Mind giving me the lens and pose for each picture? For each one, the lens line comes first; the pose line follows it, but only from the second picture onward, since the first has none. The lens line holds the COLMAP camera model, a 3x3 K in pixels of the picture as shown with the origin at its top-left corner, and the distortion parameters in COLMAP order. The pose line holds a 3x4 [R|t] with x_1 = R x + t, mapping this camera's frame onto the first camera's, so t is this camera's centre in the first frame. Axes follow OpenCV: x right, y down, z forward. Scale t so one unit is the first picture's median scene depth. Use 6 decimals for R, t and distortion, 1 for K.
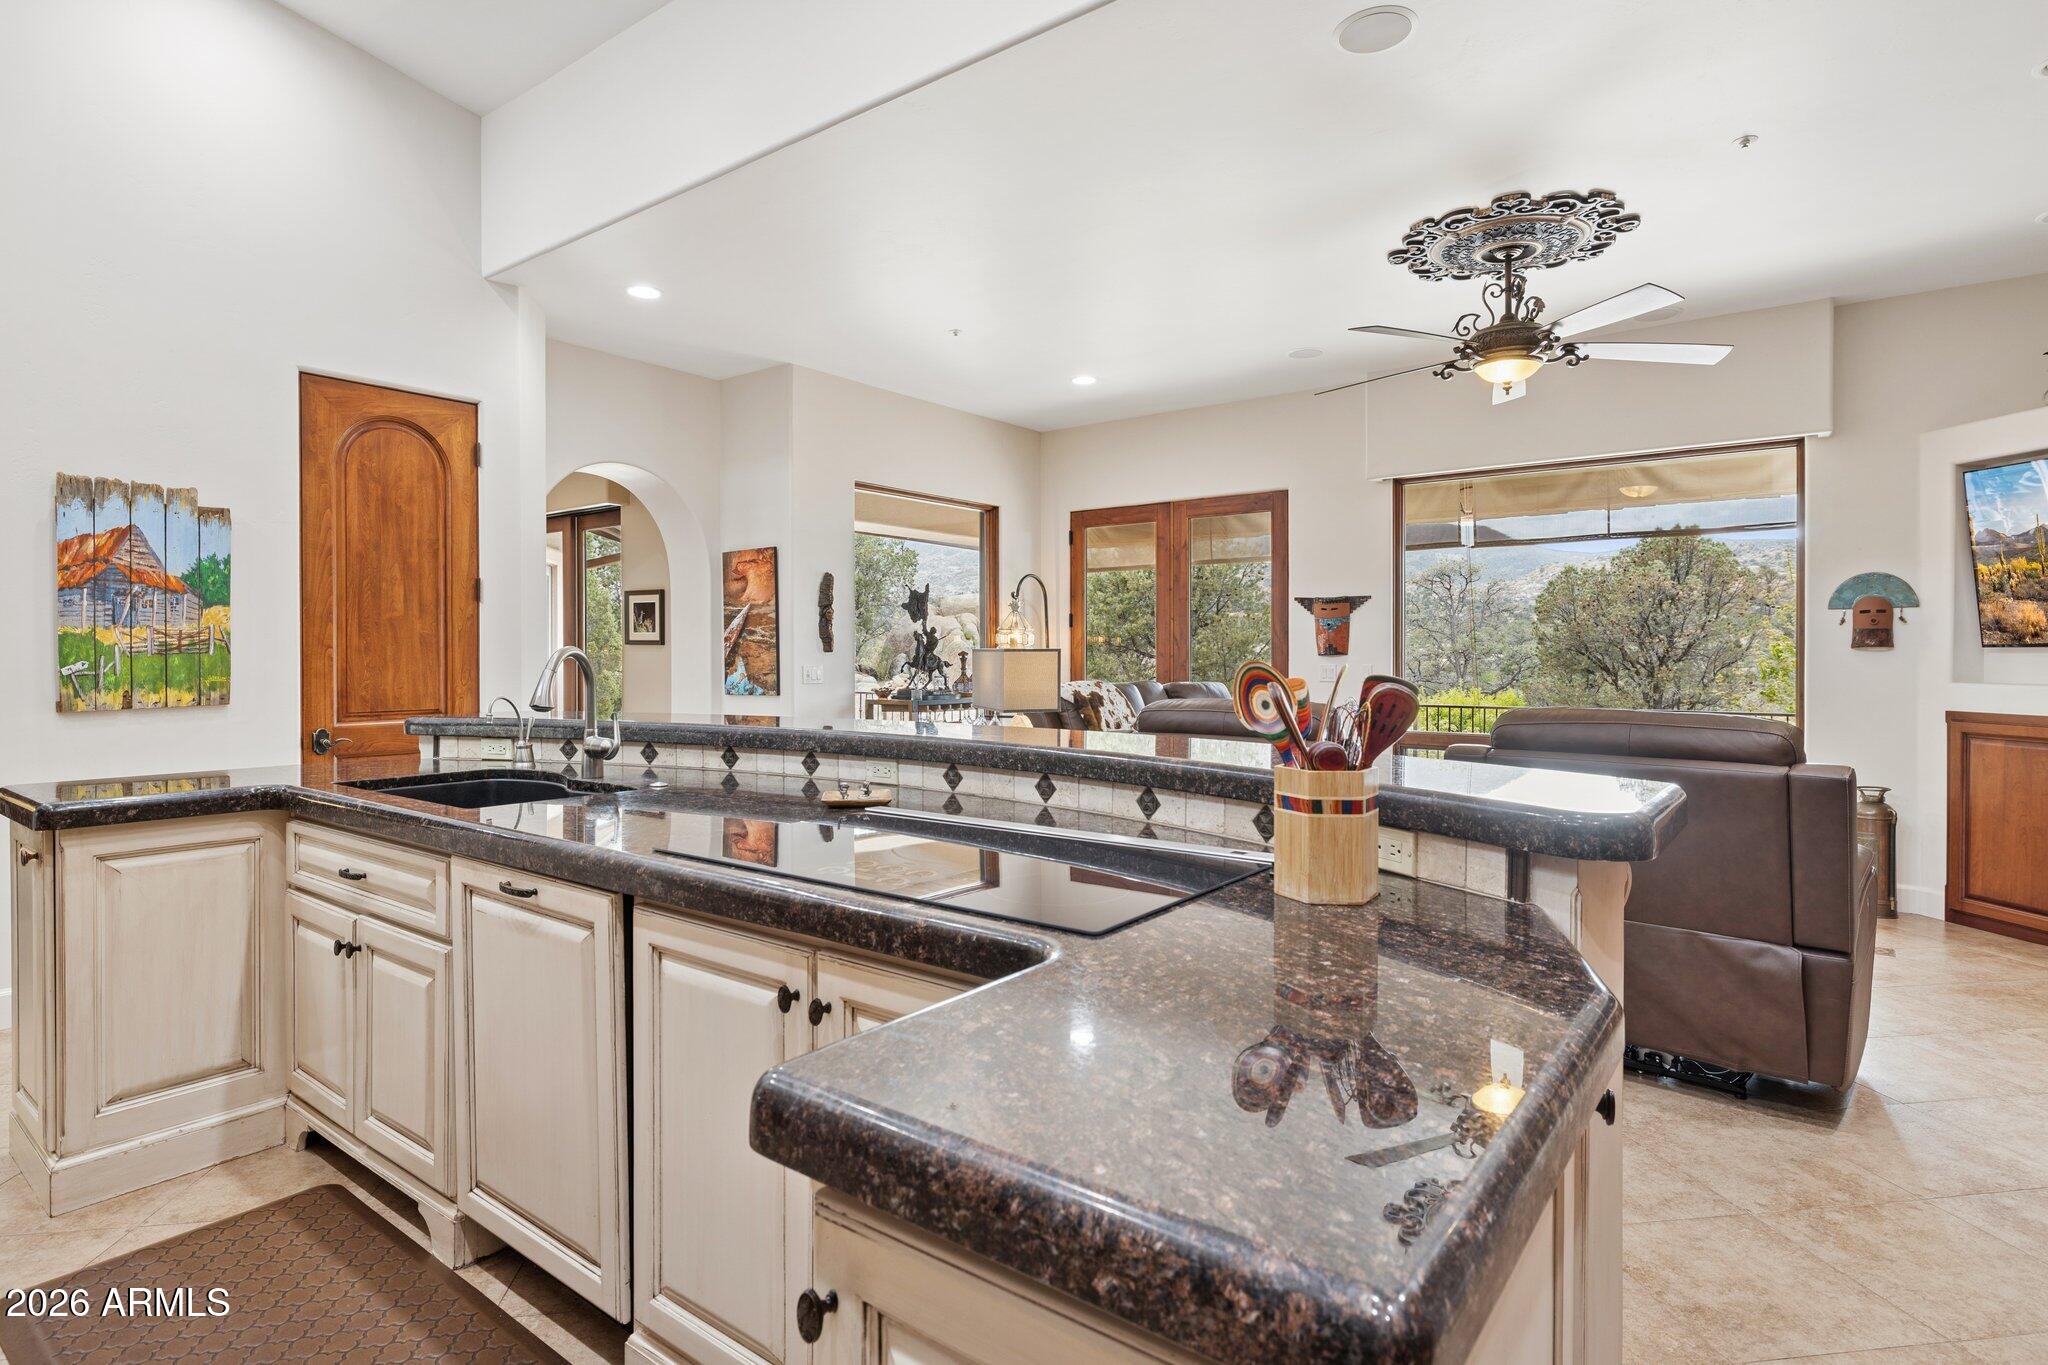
lens RADIAL K [[1032.7, 0, 992.6], [0, 1032.7, 666.7], [0, 0, 1]] dist [0.001030, -0.001293]
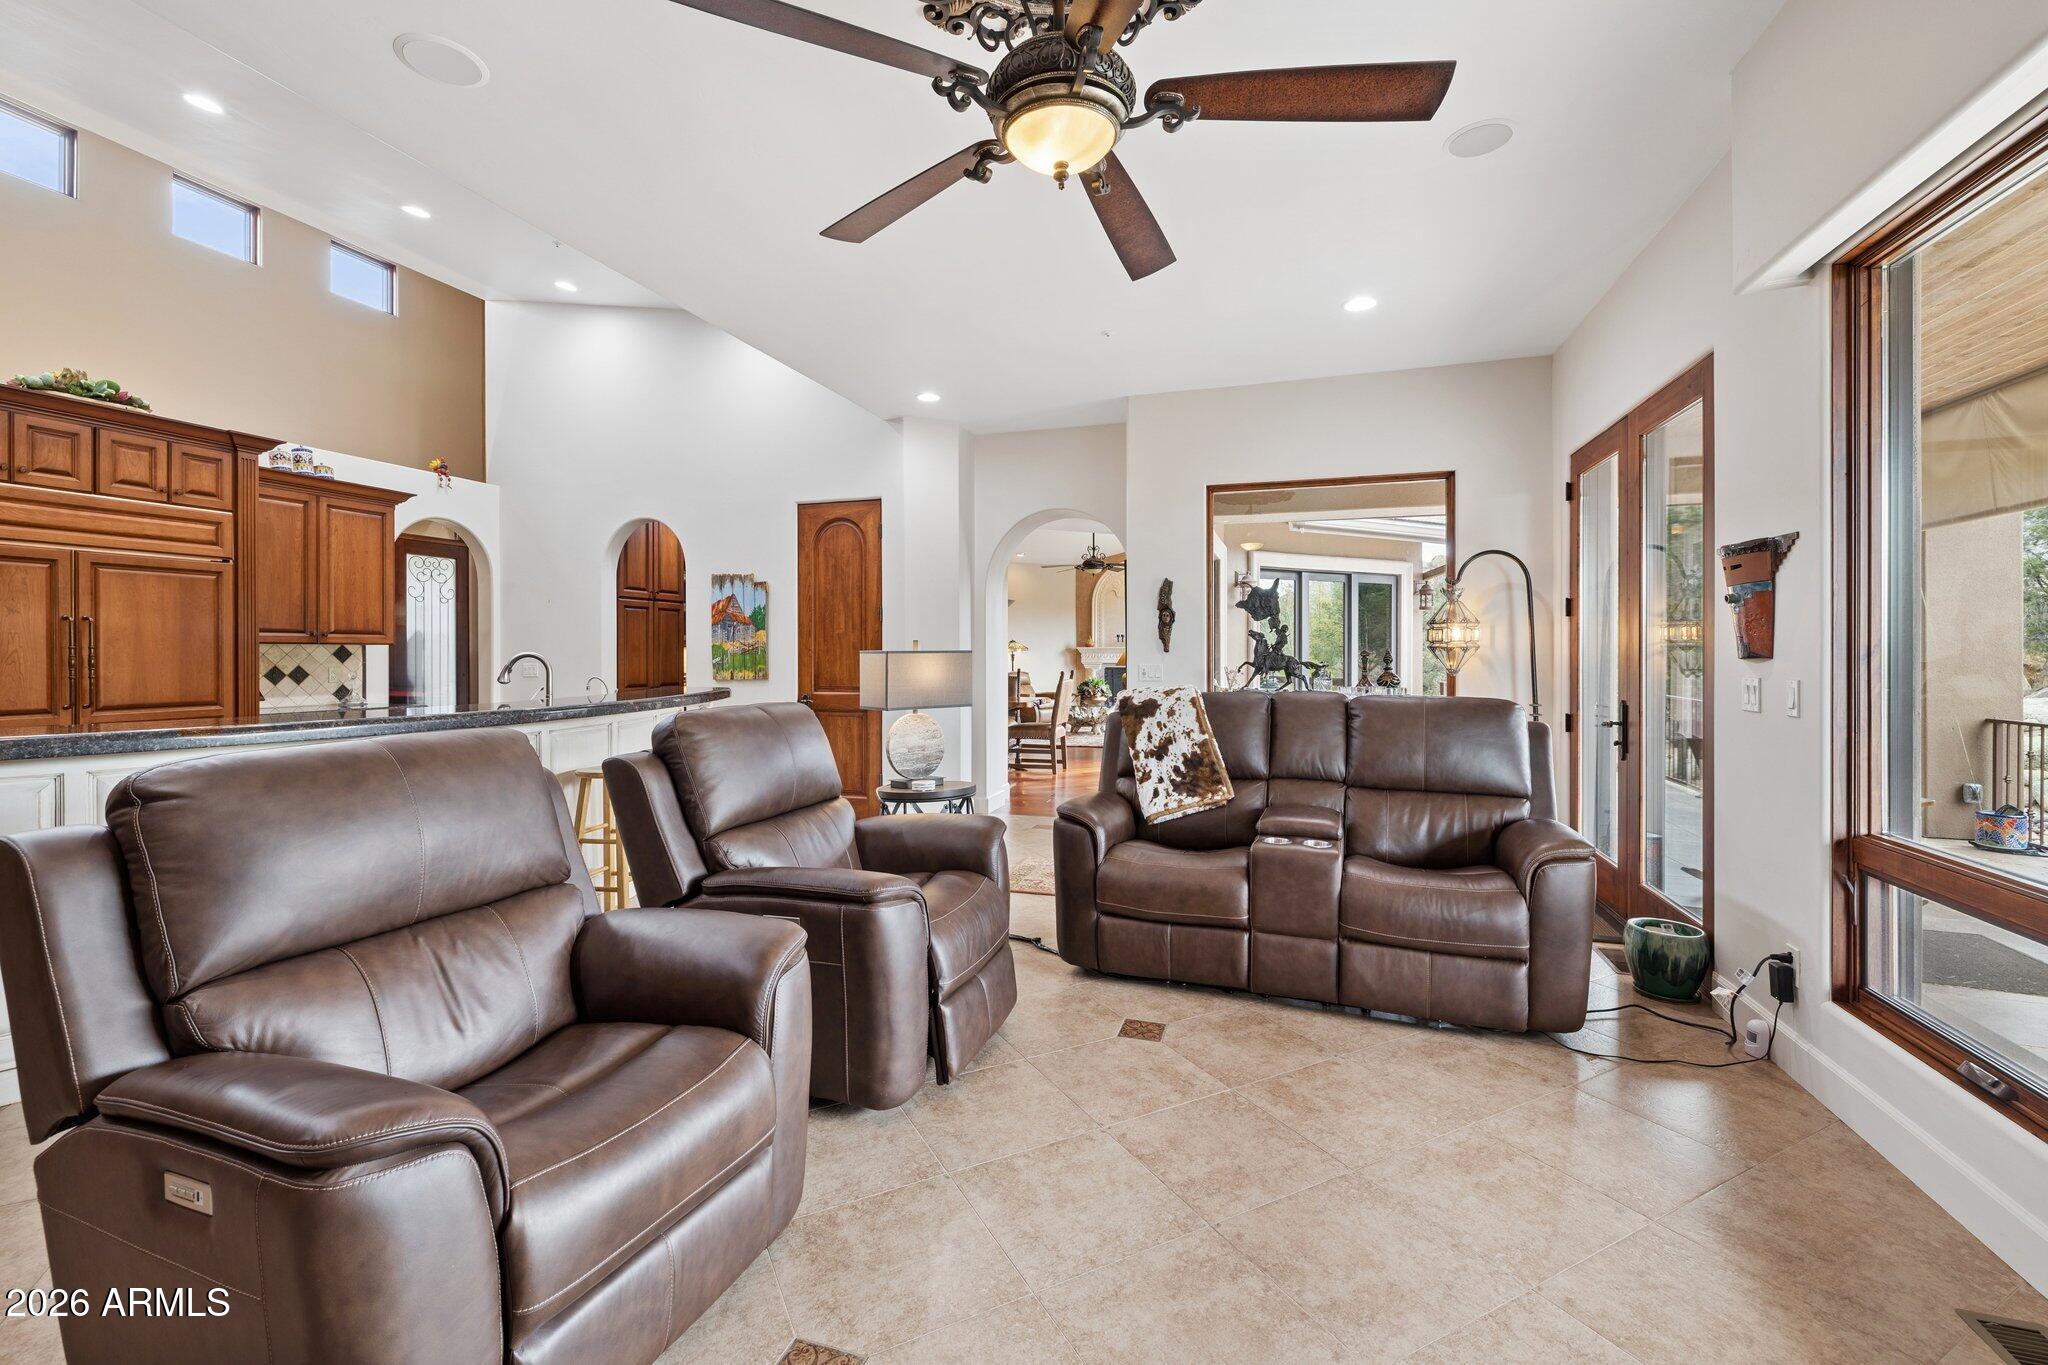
lens RADIAL K [[875.3, 0, 1042.9], [0, 875.3, 644.0], [0, 0, 1]] dist [0.001872, -0.000129]
pose [[0.350185, -0.007757, -0.936649, 0.837867], [-0.011084, 0.999861, -0.012425, -0.013246], [0.936615, 0.014732, 0.350050, 0.735770]]
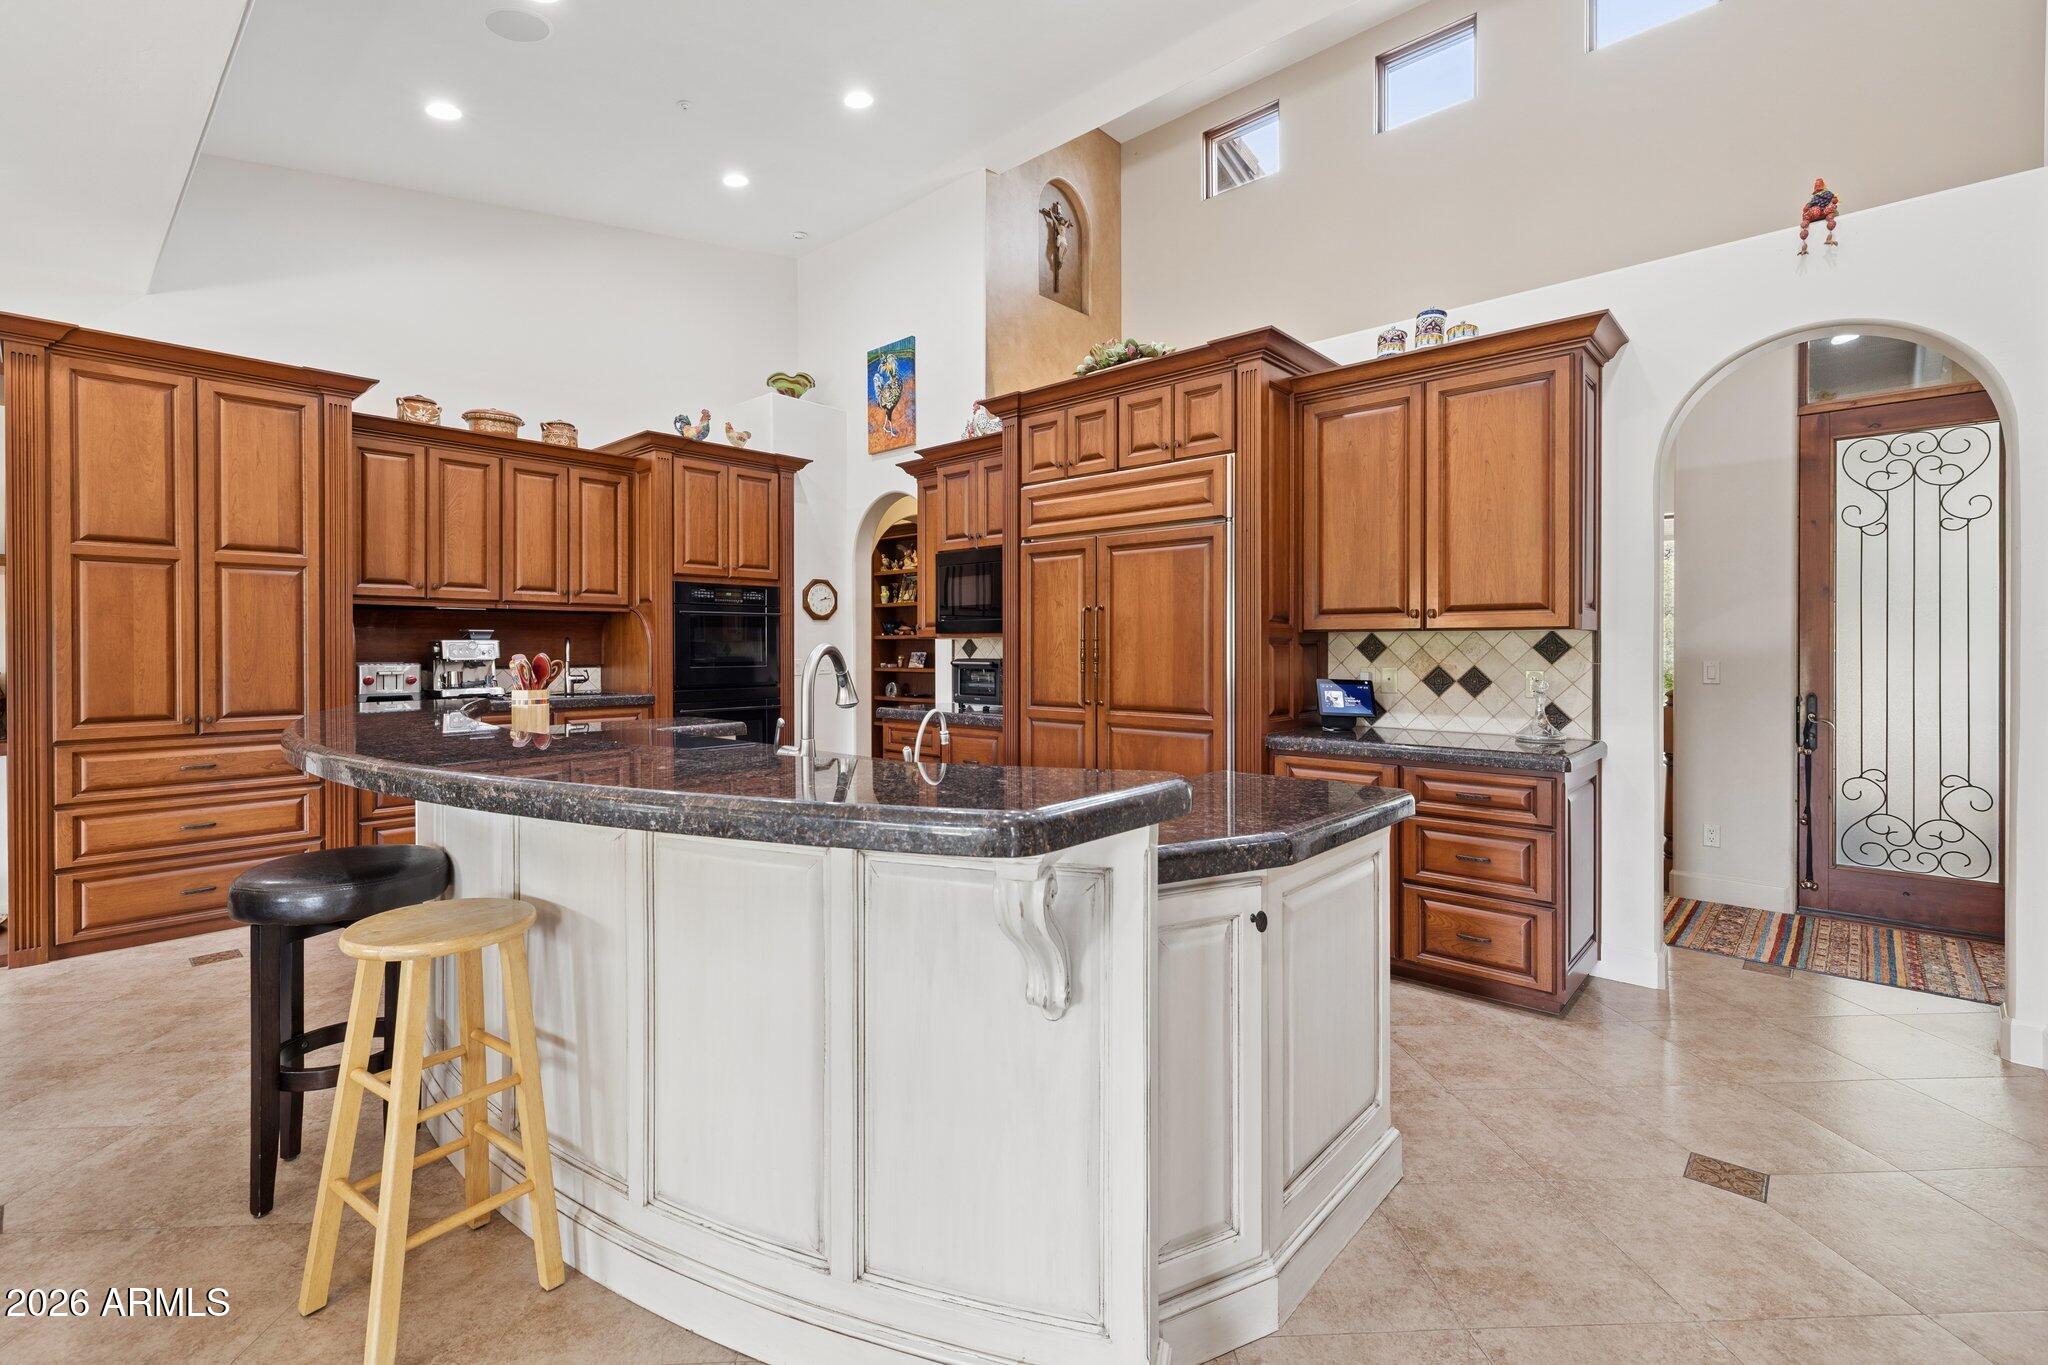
lens RADIAL K [[875.3, 0, 1016.7], [0, 875.3, 645.3], [0, 0, 1]] dist [0.001872, -0.000129]
pose [[-0.997580, 0.002029, 0.069500, -0.336225], [0.002937, 0.999912, 0.012958, -0.015557], [-0.069467, 0.013130, -0.997498, 0.965049]]
